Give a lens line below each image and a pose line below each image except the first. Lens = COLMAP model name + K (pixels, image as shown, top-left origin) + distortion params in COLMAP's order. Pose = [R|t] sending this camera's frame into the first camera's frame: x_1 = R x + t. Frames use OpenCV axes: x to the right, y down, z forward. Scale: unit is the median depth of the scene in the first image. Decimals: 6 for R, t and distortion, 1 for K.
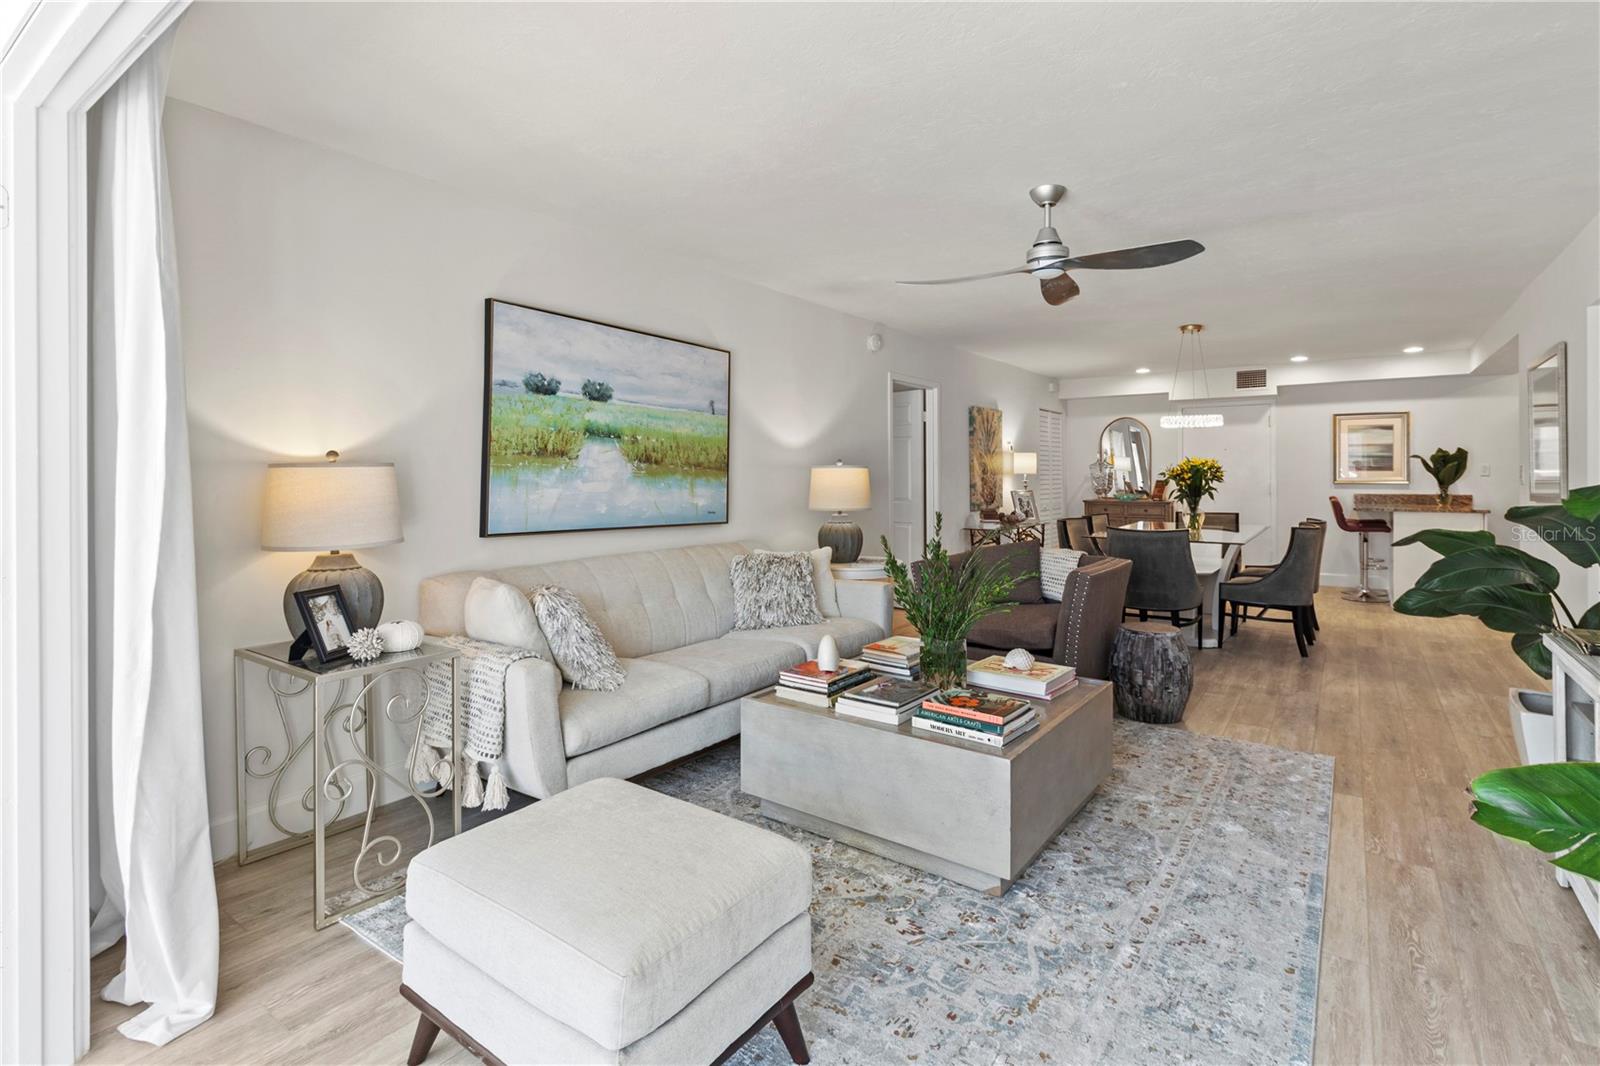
lens RADIAL K [[771.5, 0, 799.2], [0, 771.5, 468.5], [0, 0, 1]] dist [0.002859, -0.000743]
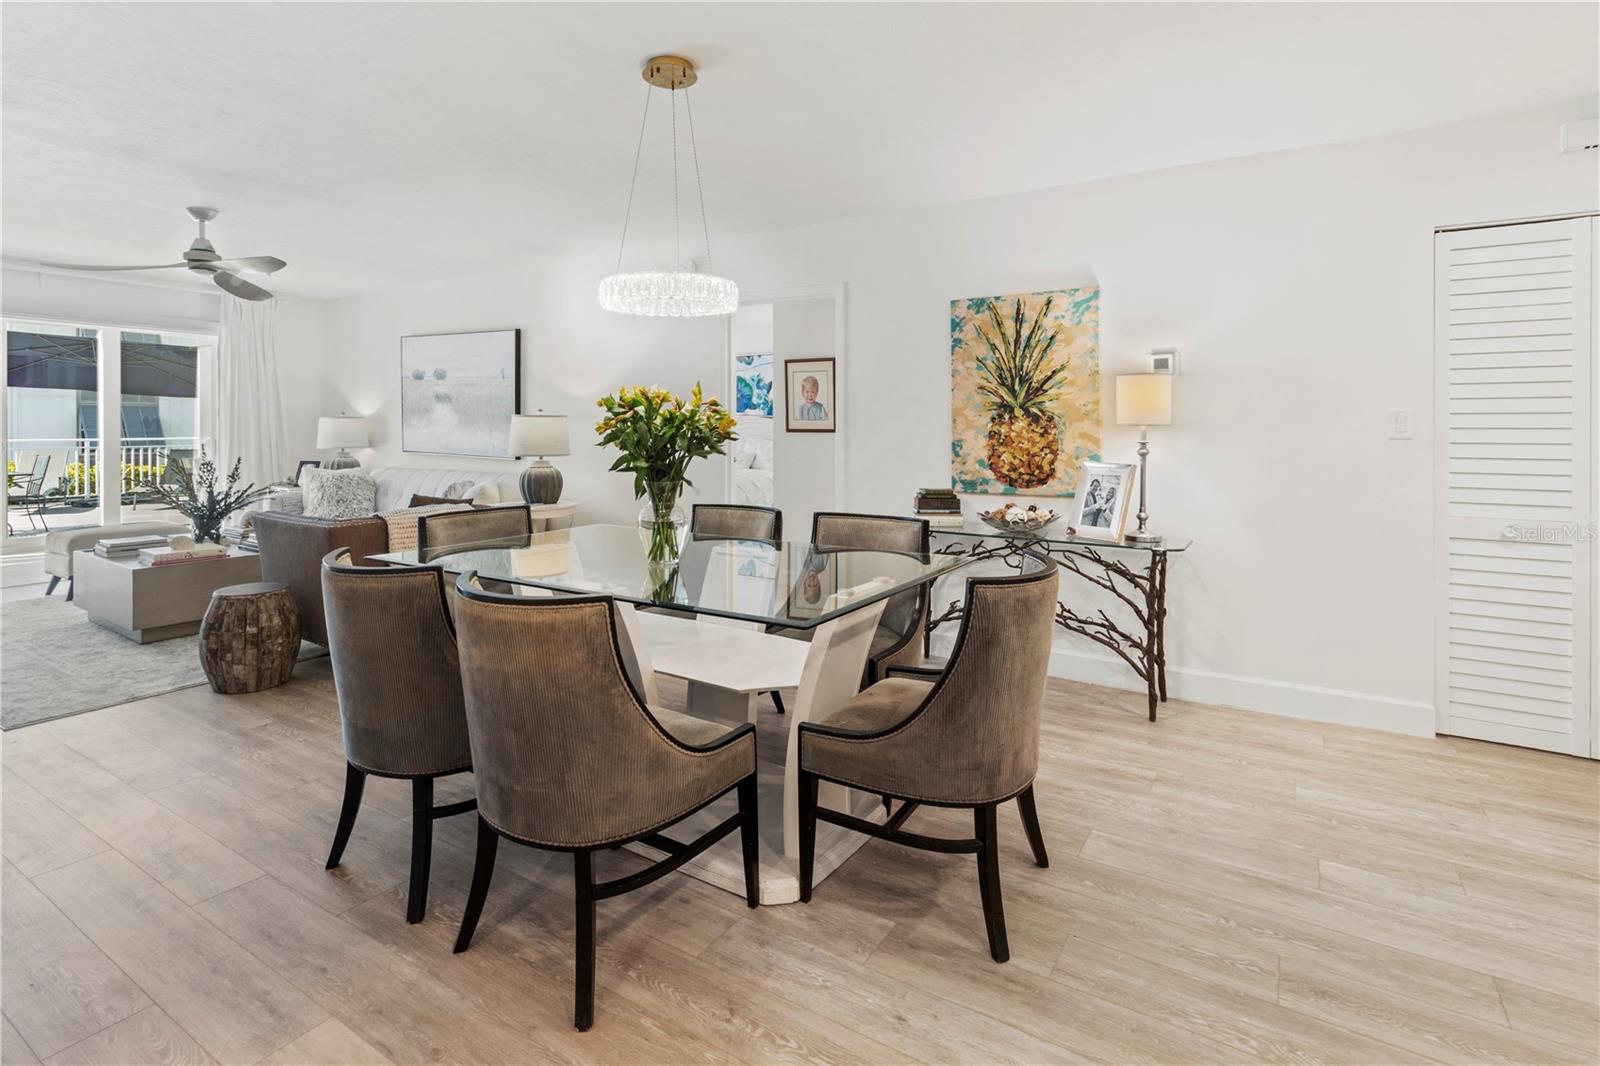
lens RADIAL K [[771.5, 0, 819.4], [0, 771.5, 431.6], [0, 0, 1]] dist [0.002859, -0.000743]
pose [[0.073693, 0.011274, -0.997217, 1.365788], [0.003474, 0.999927, 0.011562, 0.009380], [0.997275, -0.004317, 0.073648, 1.555613]]
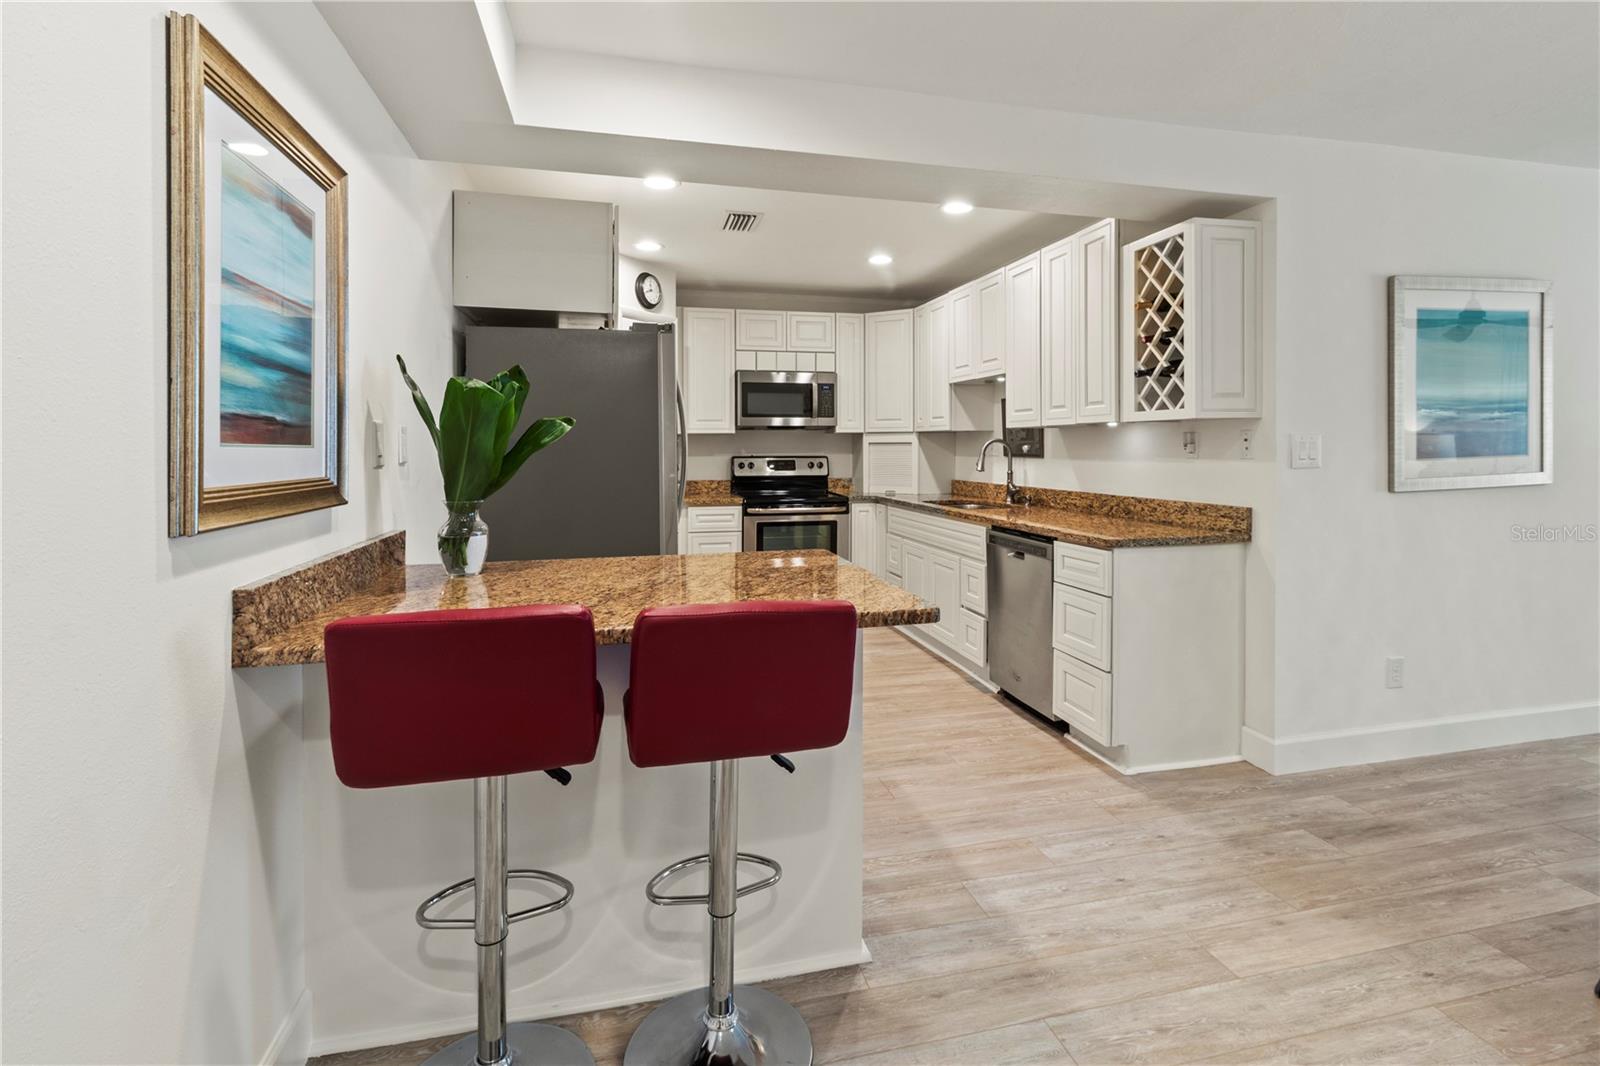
lens RADIAL K [[771.5, 0, 812.8], [0, 771.5, 455.5], [0, 0, 1]] dist [0.002859, -0.000743]
pose [[-0.767794, -0.001516, 0.640695, 1.044311], [0.001975, 0.999987, 0.004734, 0.010334], [-0.640694, 0.004900, -0.767781, 2.057953]]
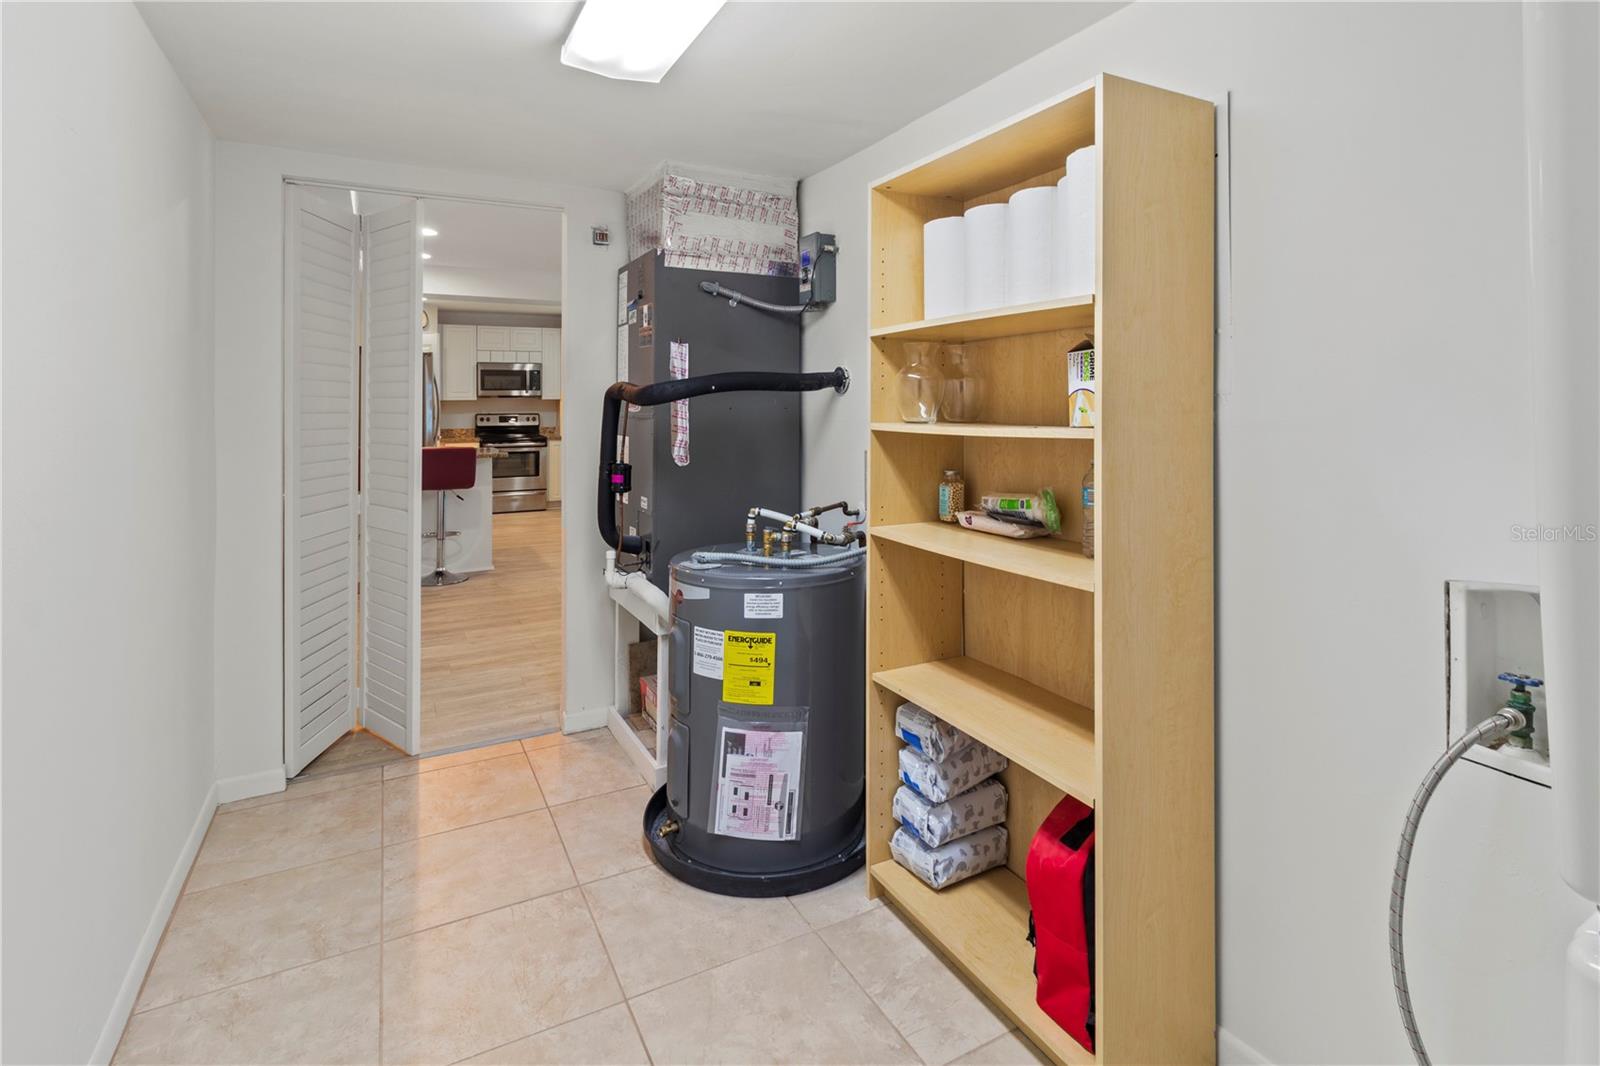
lens RADIAL K [[771.5, 0, 800.0], [0, 771.5, 397.3], [0, 0, 1]] dist [0.002859, -0.000743]
pose [[-0.901674, 0.012023, 0.432248, 0.202670], [0.005348, 0.999847, -0.016655, 0.012173], [-0.432383, -0.012706, -0.901601, 2.720549]]
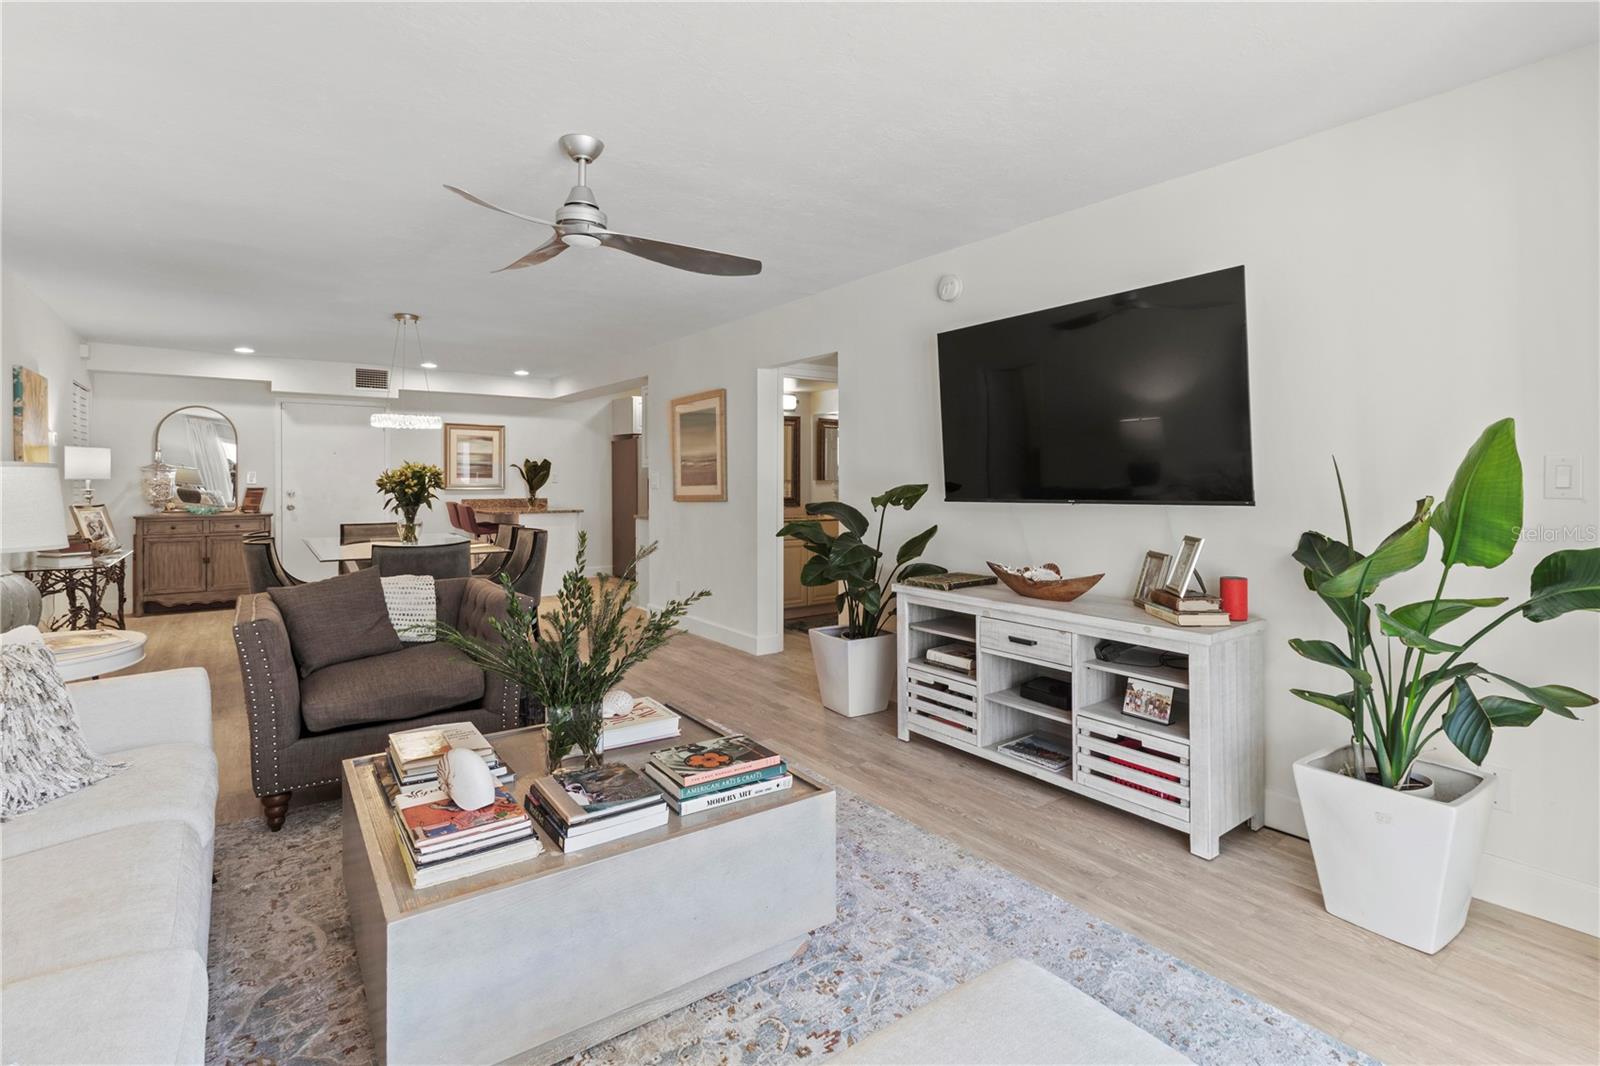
lens RADIAL K [[771.5, 0, 844.6], [0, 771.5, 479.4], [0, 0, 1]] dist [0.002859, -0.000743]
pose [[0.274617, 0.003430, 0.961547, -0.320555], [-0.008535, 0.999963, -0.001129, 0.003967], [-0.961516, -0.007897, 0.274637, 0.387771]]
